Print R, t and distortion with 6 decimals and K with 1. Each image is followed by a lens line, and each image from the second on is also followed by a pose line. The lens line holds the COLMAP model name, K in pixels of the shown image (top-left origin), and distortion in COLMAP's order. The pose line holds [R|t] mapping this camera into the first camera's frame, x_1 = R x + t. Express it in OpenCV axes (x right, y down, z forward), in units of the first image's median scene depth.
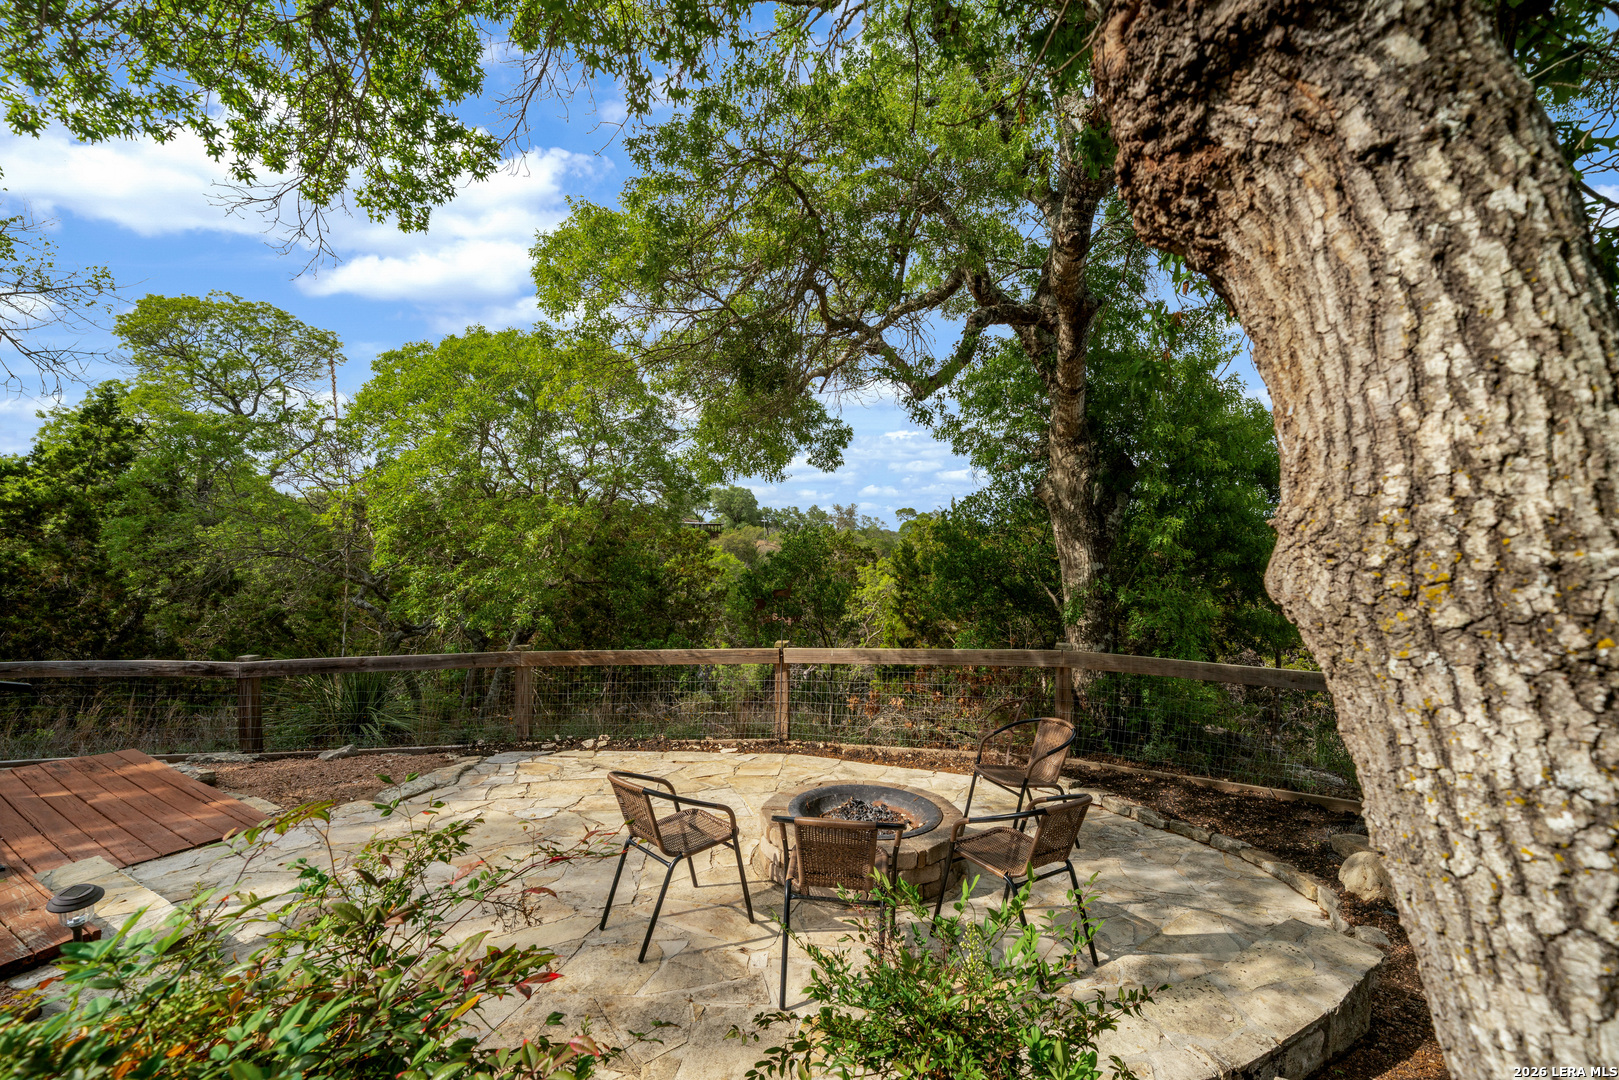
lens RADIAL K [[714.8, 0, 811.6], [0, 714.8, 534.9], [0, 0, 1]] dist [0.000402, 0.000066]
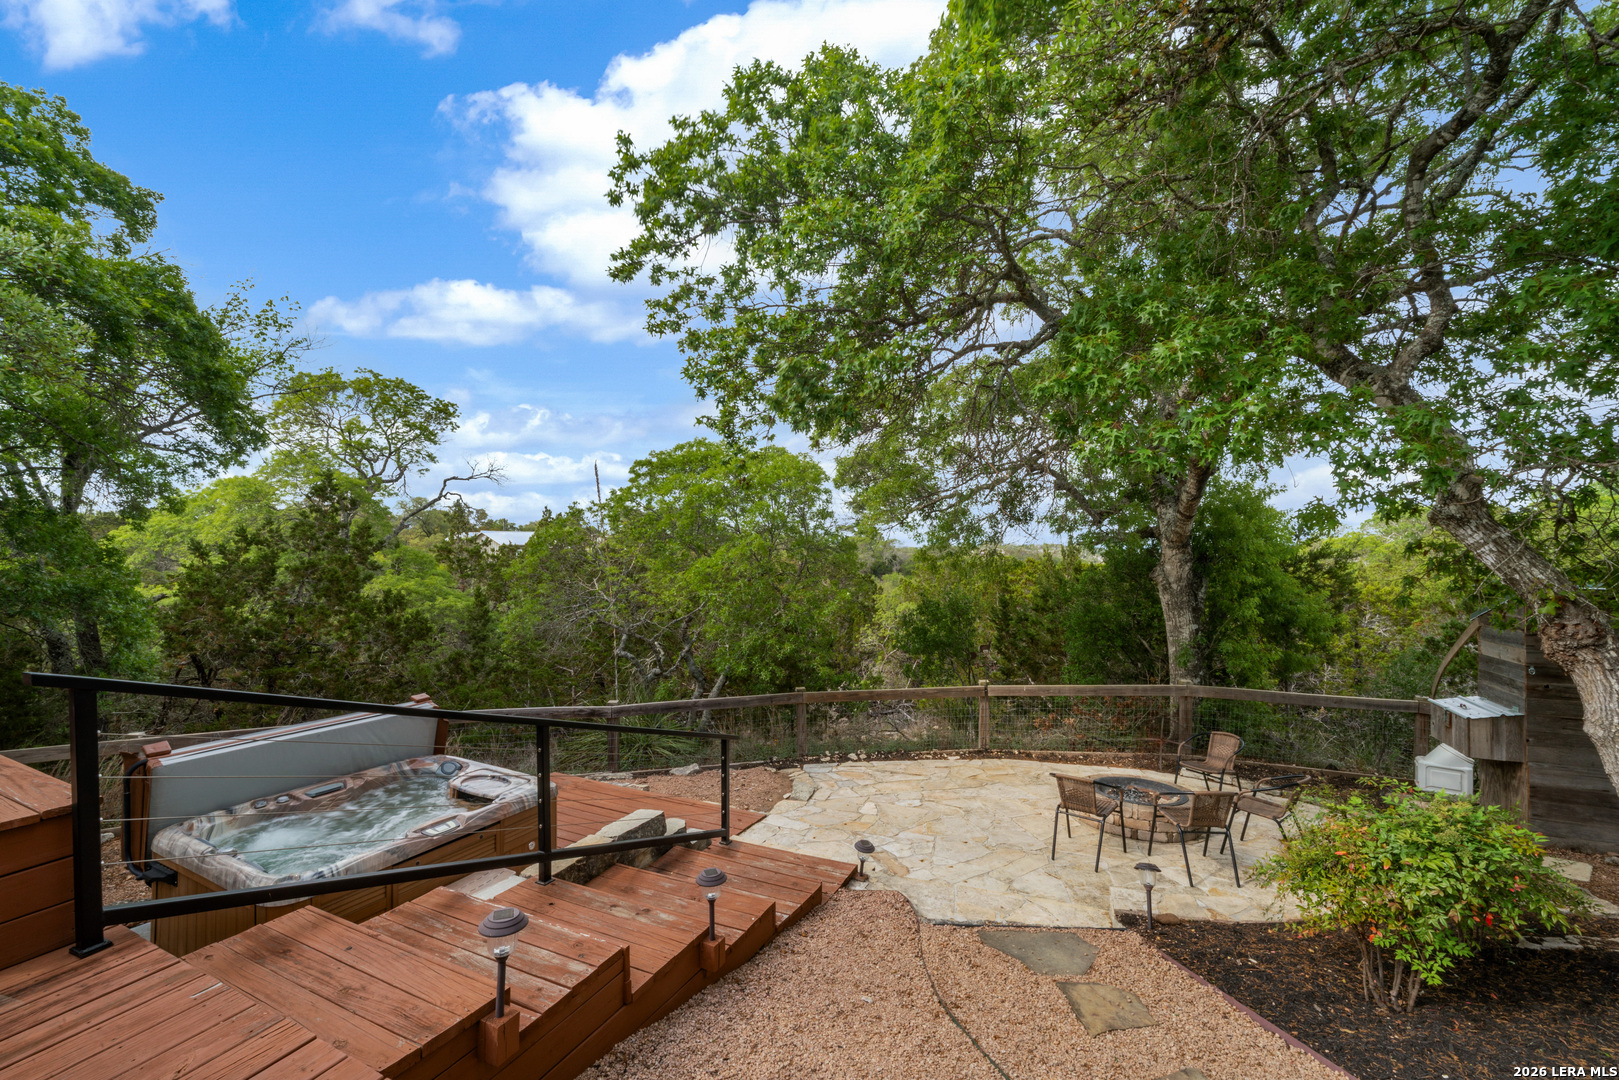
lens RADIAL K [[678.9, 0, 807.4], [0, 678.9, 542.2], [0, 0, 1]] dist [-0.000290, -0.000081]
pose [[0.995030, -0.004067, 0.099489, -0.557678], [0.004771, 0.999965, -0.006841, -0.130014], [-0.099457, 0.007281, 0.995015, -0.349954]]
